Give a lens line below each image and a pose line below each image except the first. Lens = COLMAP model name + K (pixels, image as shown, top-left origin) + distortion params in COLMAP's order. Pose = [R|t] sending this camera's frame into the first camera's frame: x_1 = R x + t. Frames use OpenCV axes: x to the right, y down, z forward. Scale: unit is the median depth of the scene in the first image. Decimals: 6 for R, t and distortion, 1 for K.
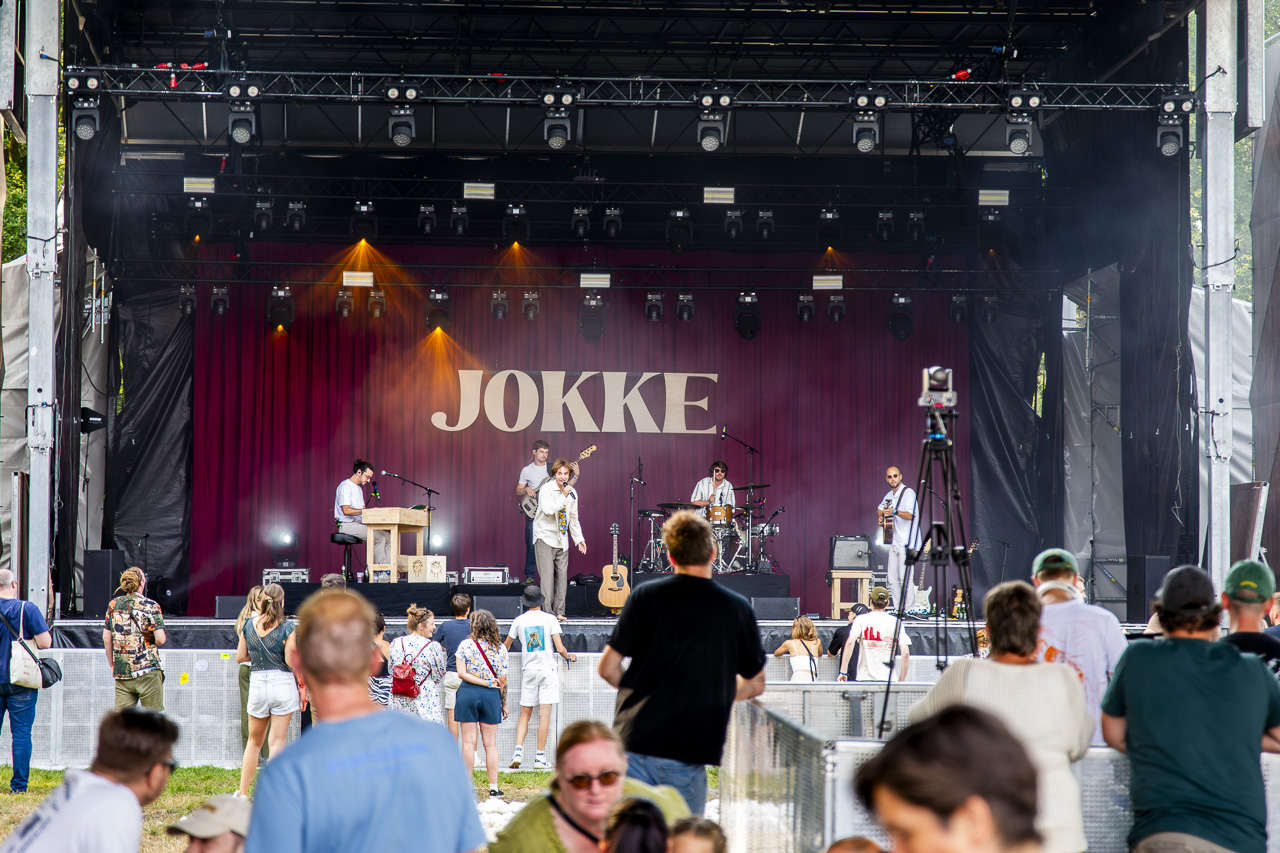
lens RADIAL K [[3293.9, 0, 640.0], [0, 3293.9, 426.5], [0, 0, 1]] dist [0.333420, -7.535513]
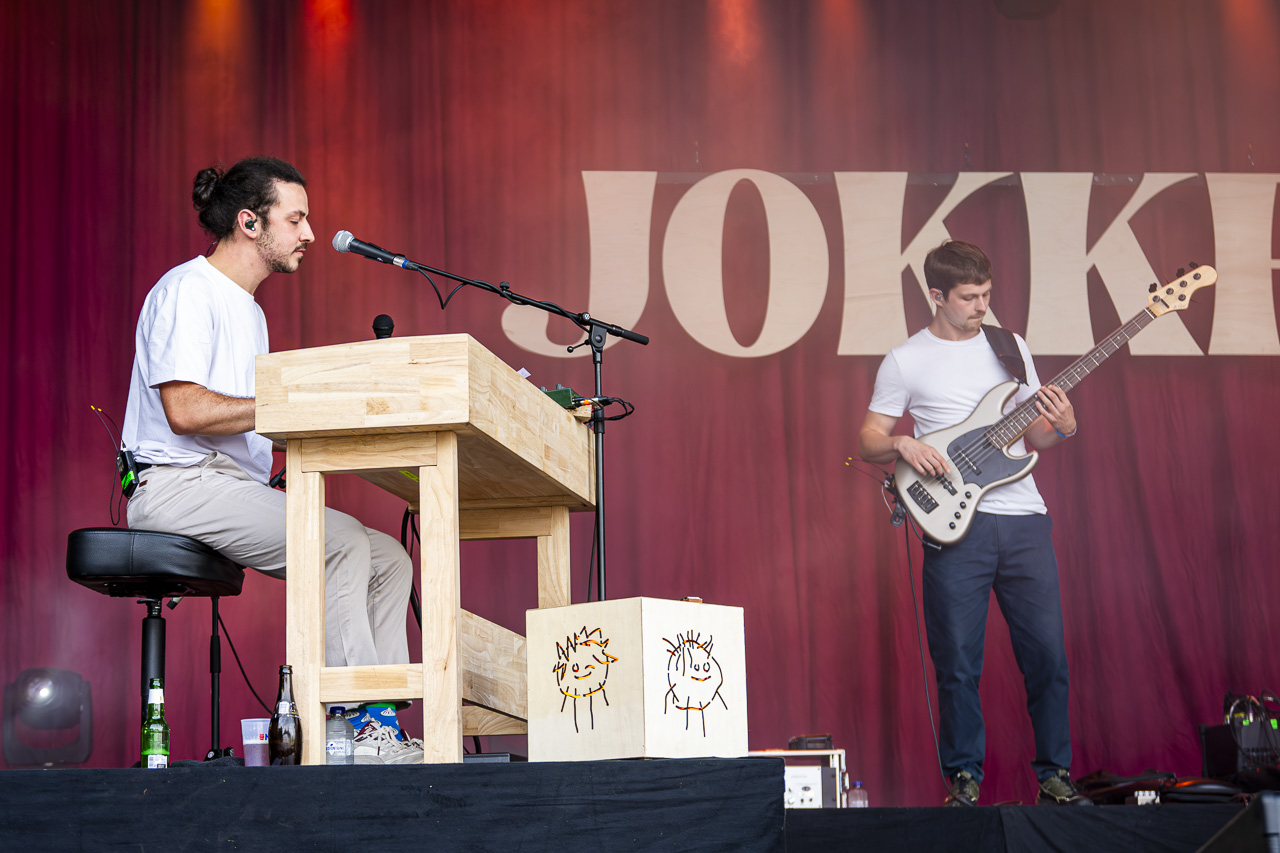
lens RADIAL K [[2857.9, 0, 640.0], [0, 2857.9, 426.5], [0, 0, 1]] dist [0.127616, 0.299316]
pose [[0.999331, -0.021360, 0.029697, -0.058187], [0.024554, 0.993437, -0.111714, 0.039464], [-0.027116, 0.112369, 0.993297, 0.722132]]
